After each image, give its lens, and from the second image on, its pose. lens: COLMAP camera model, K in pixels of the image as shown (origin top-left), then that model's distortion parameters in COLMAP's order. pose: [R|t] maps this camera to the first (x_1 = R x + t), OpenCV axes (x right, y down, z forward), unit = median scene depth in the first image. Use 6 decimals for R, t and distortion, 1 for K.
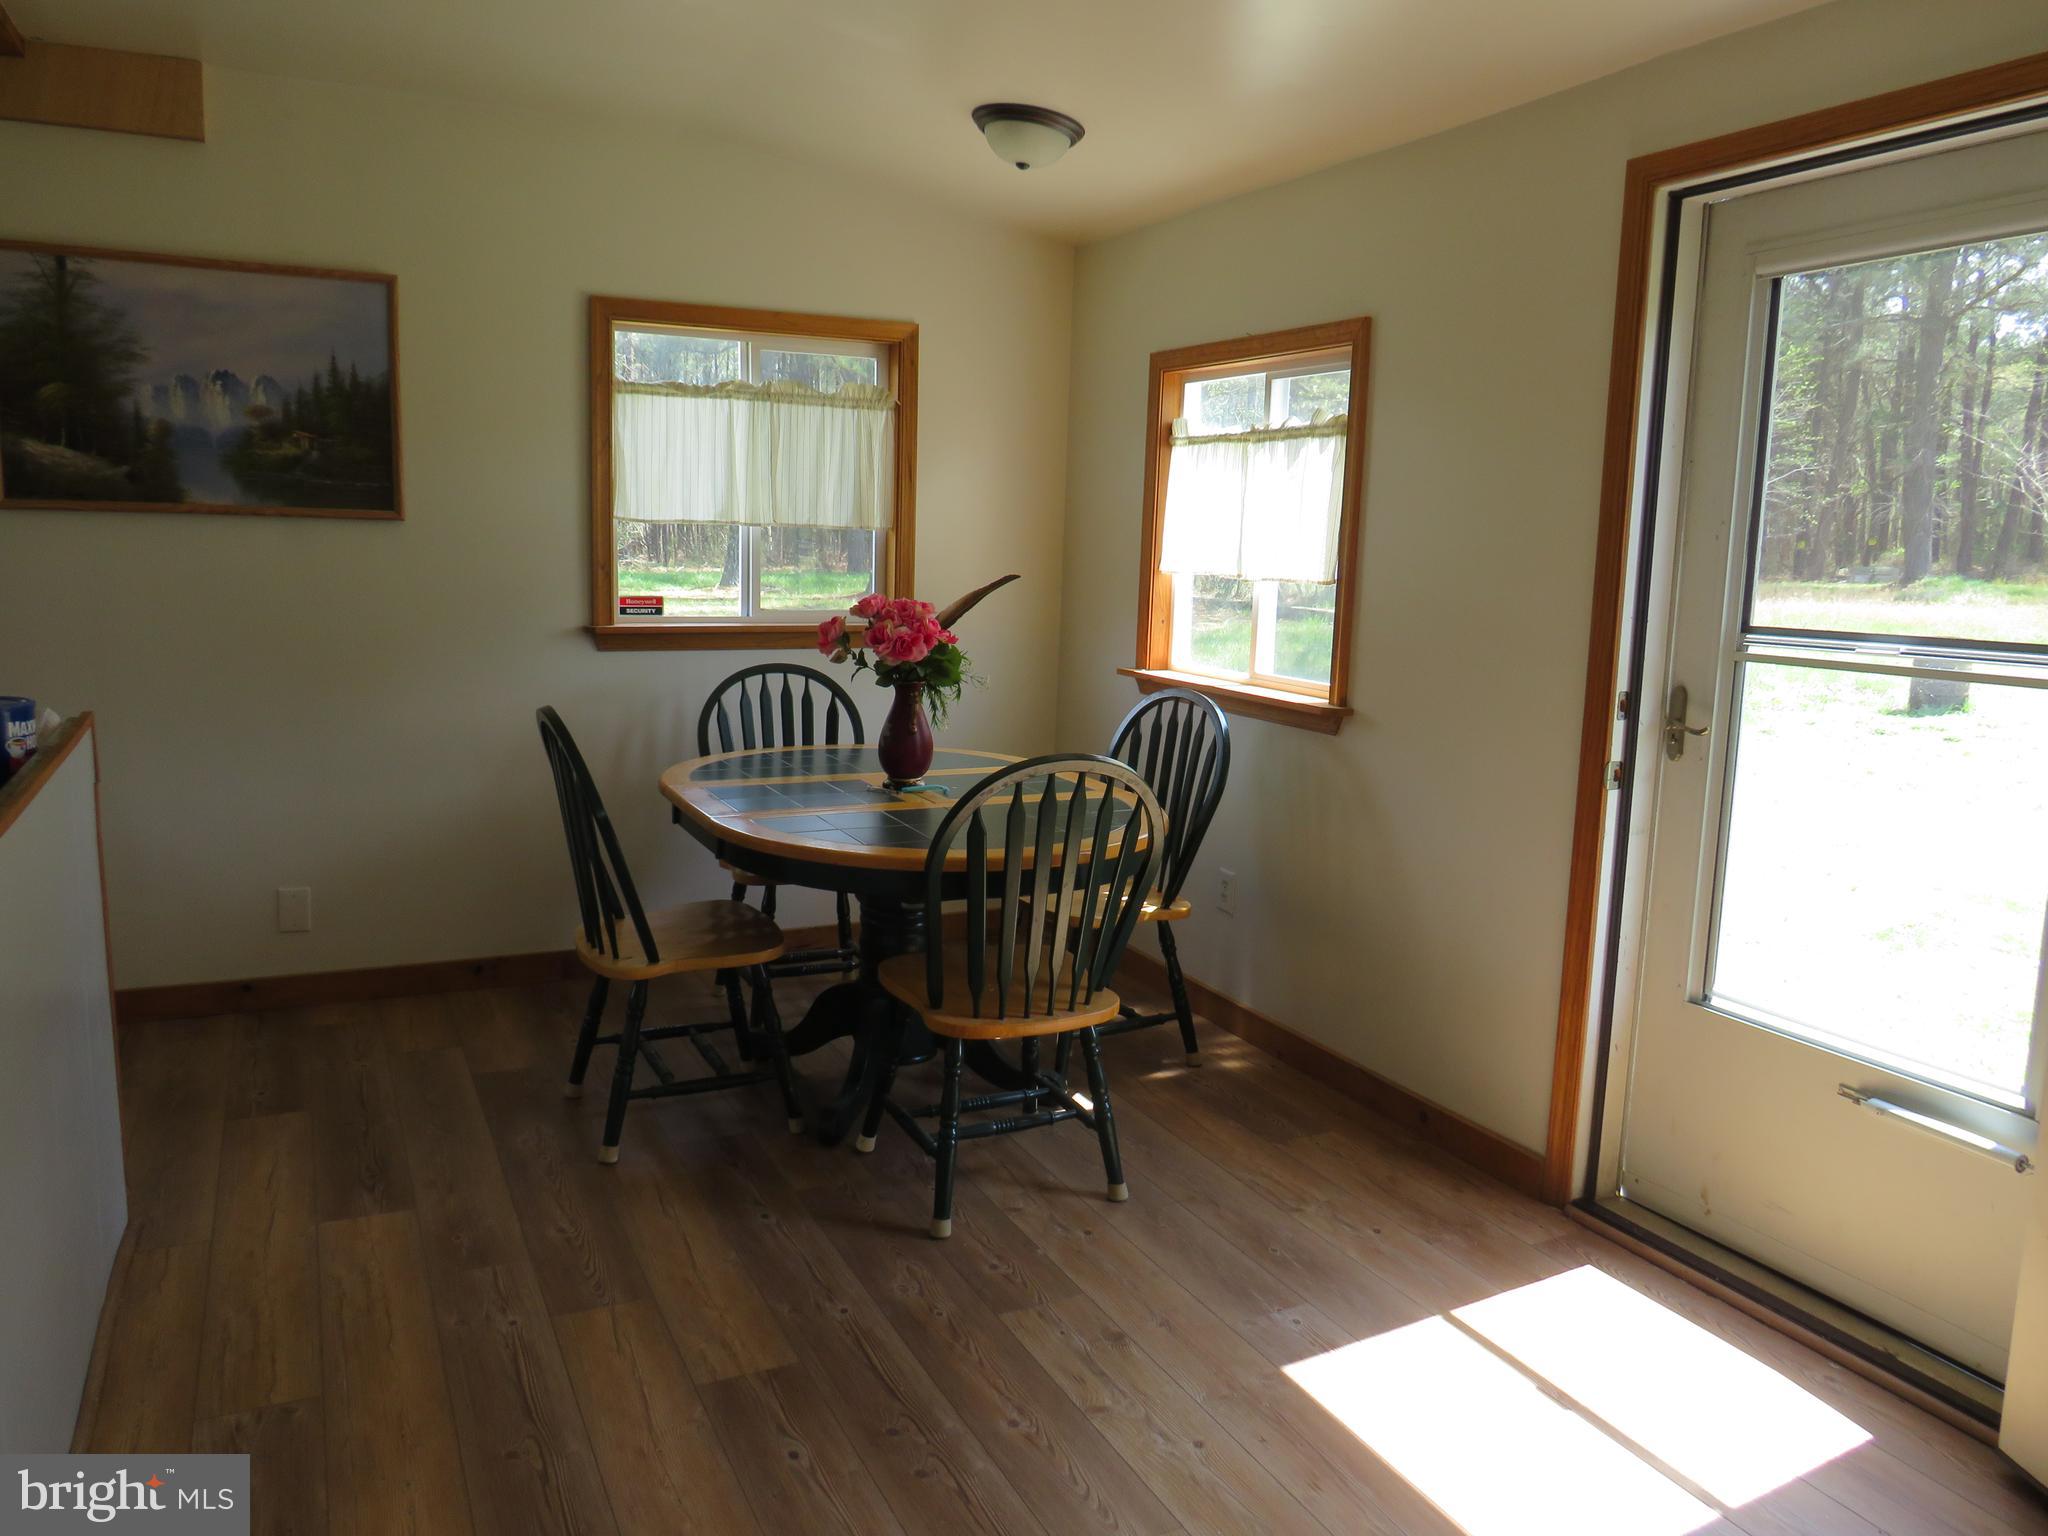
lens RADIAL K [[1459.2, 0, 1029.7], [0, 1459.2, 760.2], [0, 0, 1]] dist [-0.012887, -0.013896]
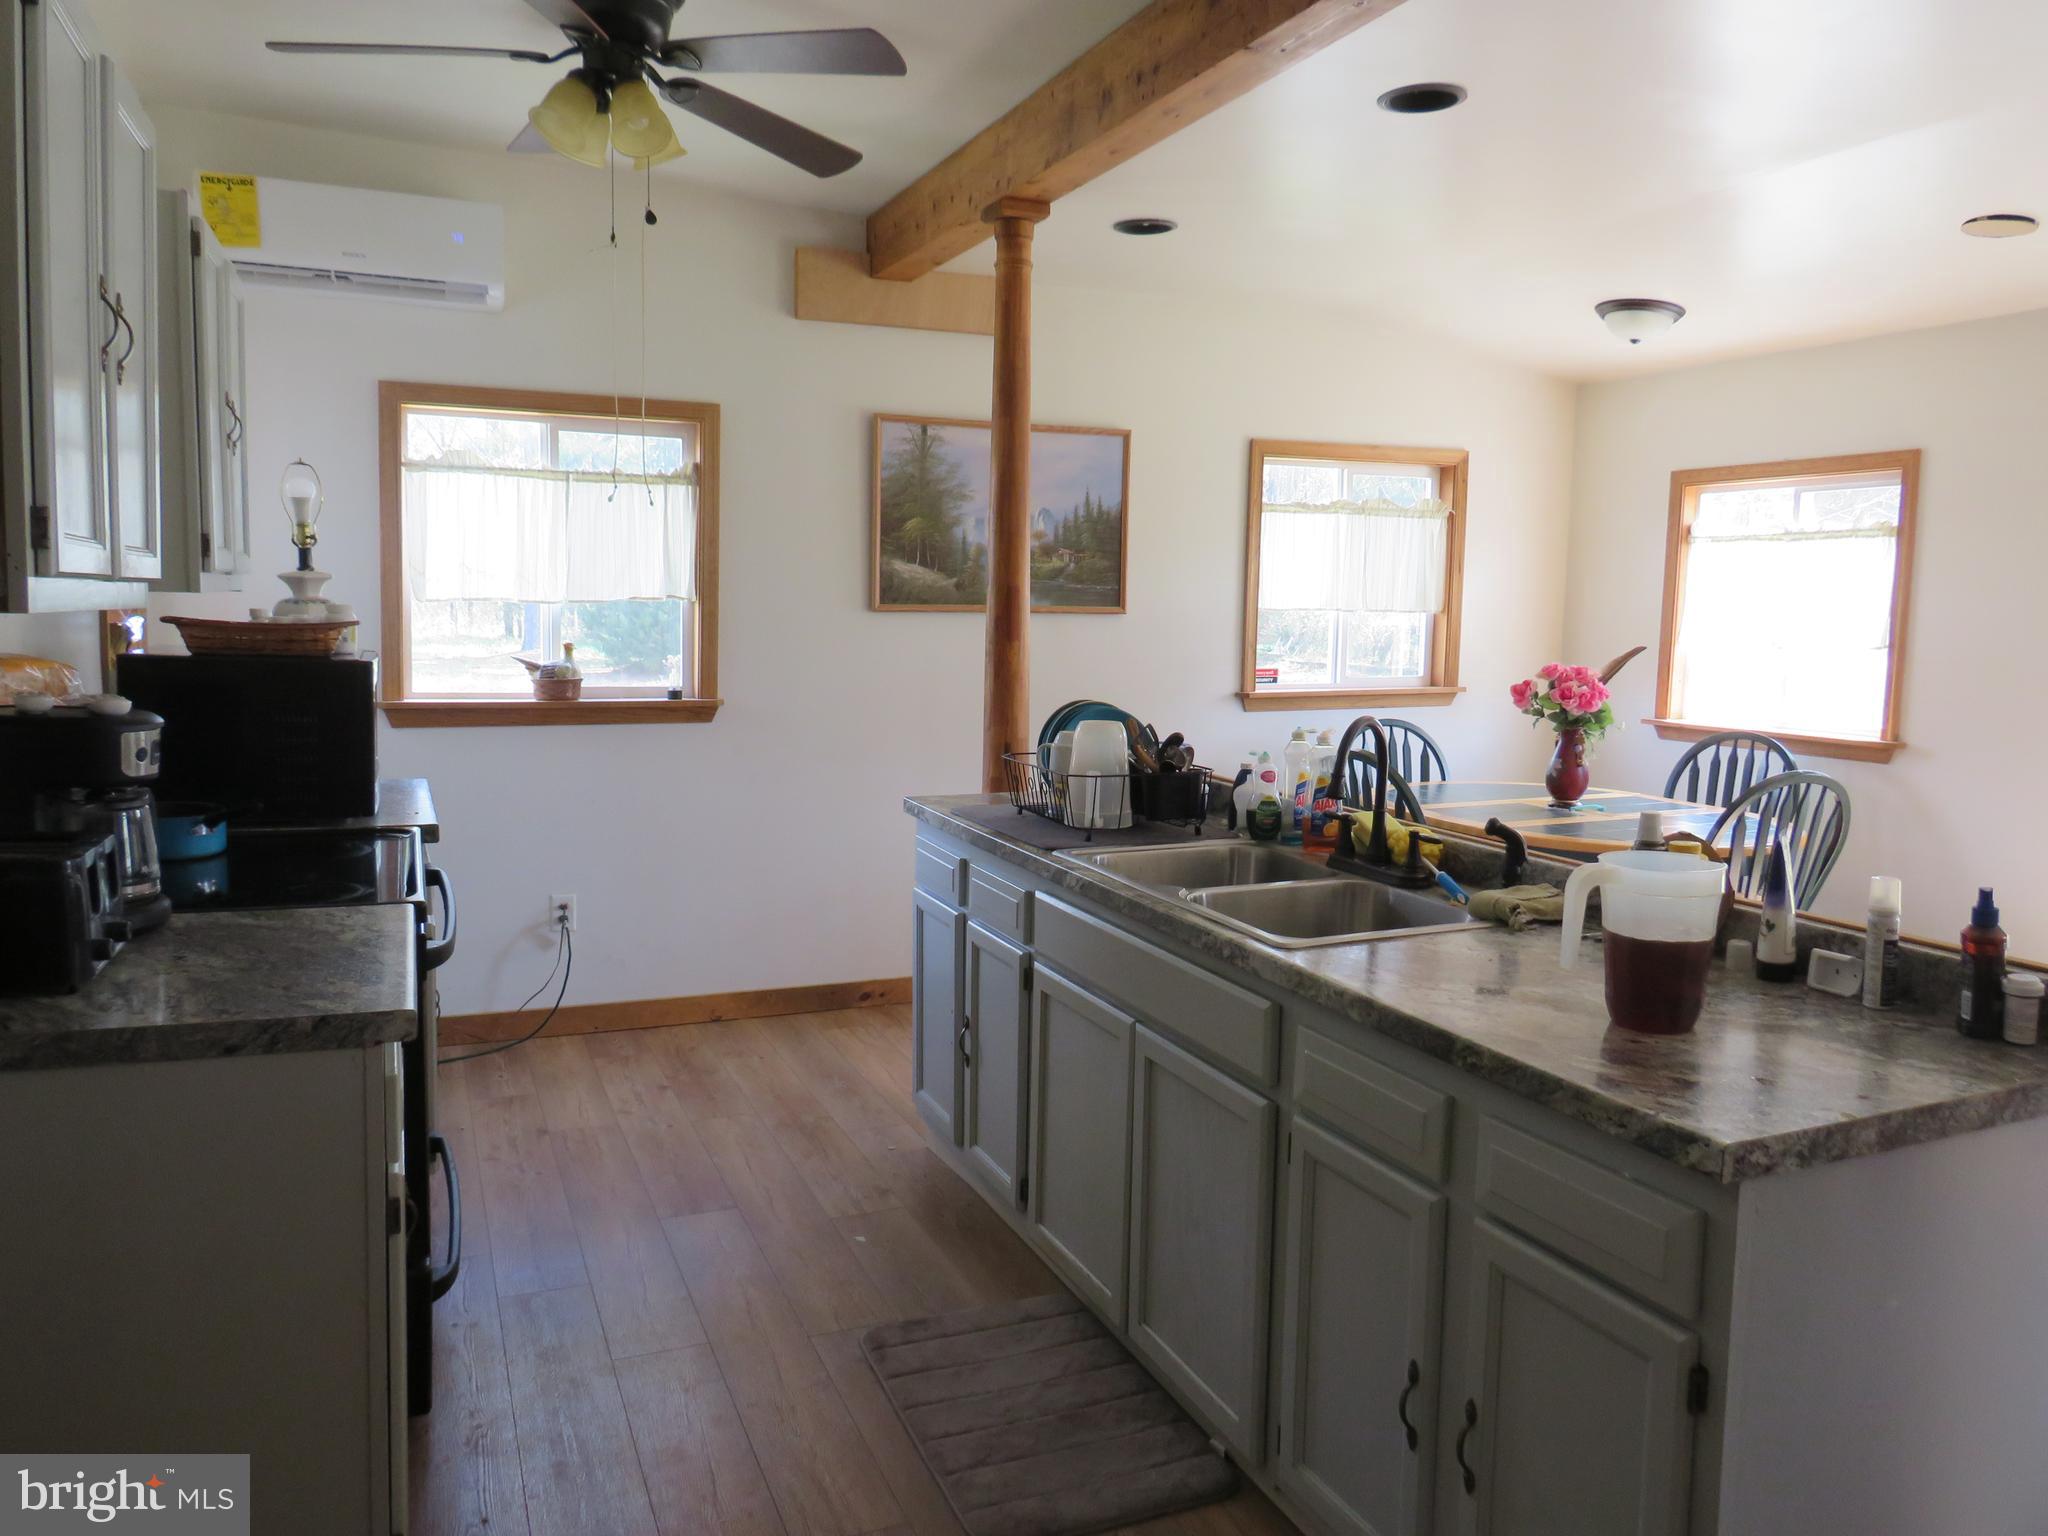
lens RADIAL K [[1459.2, 0, 1020.4], [0, 1459.2, 768.6], [0, 0, 1]] dist [-0.012887, -0.013896]
pose [[0.998549, -0.016763, -0.051166, -0.473975], [0.014555, 0.998960, -0.043213, 0.030780], [0.051837, 0.042405, 0.997755, -0.321312]]
